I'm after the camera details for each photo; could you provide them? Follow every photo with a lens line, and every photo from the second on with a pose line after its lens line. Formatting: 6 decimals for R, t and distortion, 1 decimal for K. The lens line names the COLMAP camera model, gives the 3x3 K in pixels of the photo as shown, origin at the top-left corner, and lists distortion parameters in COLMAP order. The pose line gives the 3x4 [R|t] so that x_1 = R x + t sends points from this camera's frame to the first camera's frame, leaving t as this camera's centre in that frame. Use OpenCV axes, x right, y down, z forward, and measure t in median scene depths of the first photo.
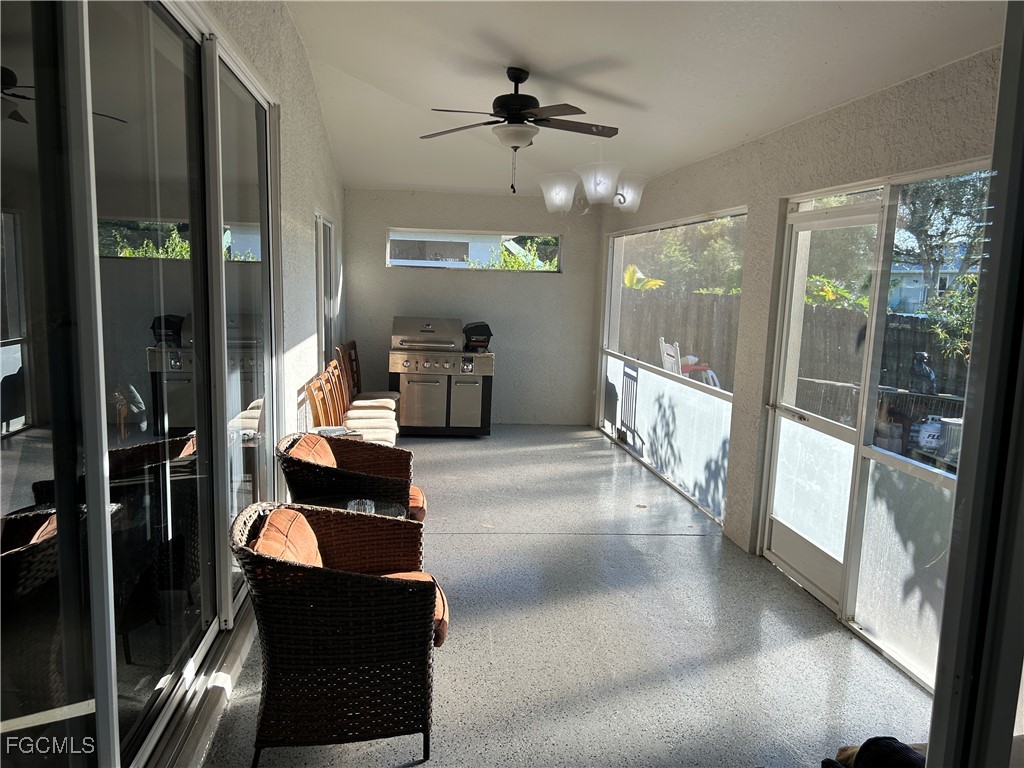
lens RADIAL K [[780.2, 0, 512.0], [0, 780.2, 384.0], [0, 0, 1]] dist [0.102408, -0.119711]
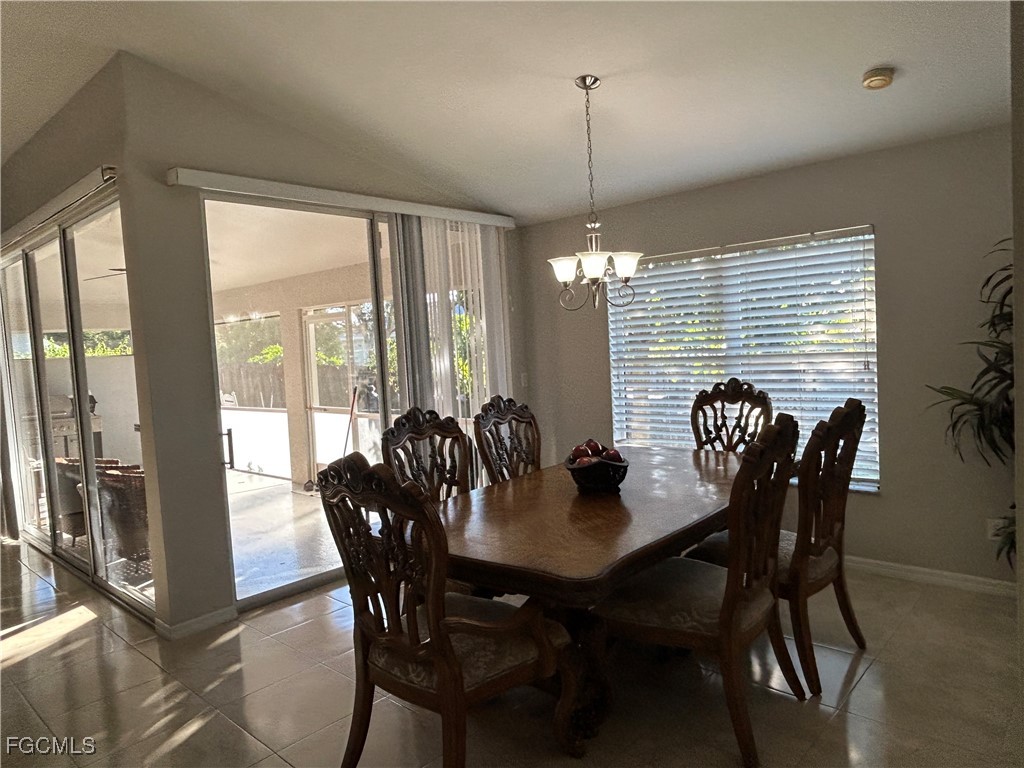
lens RADIAL K [[672.8, 0, 512.0], [0, 672.8, 384.0], [0, 0, 1]] dist [0.001715, 0.000320]
pose [[0.768202, -0.114045, 0.629968, -0.368115], [0.164050, 0.986217, -0.021509, 0.092155], [-0.618832, 0.119870, 0.776324, -0.706904]]
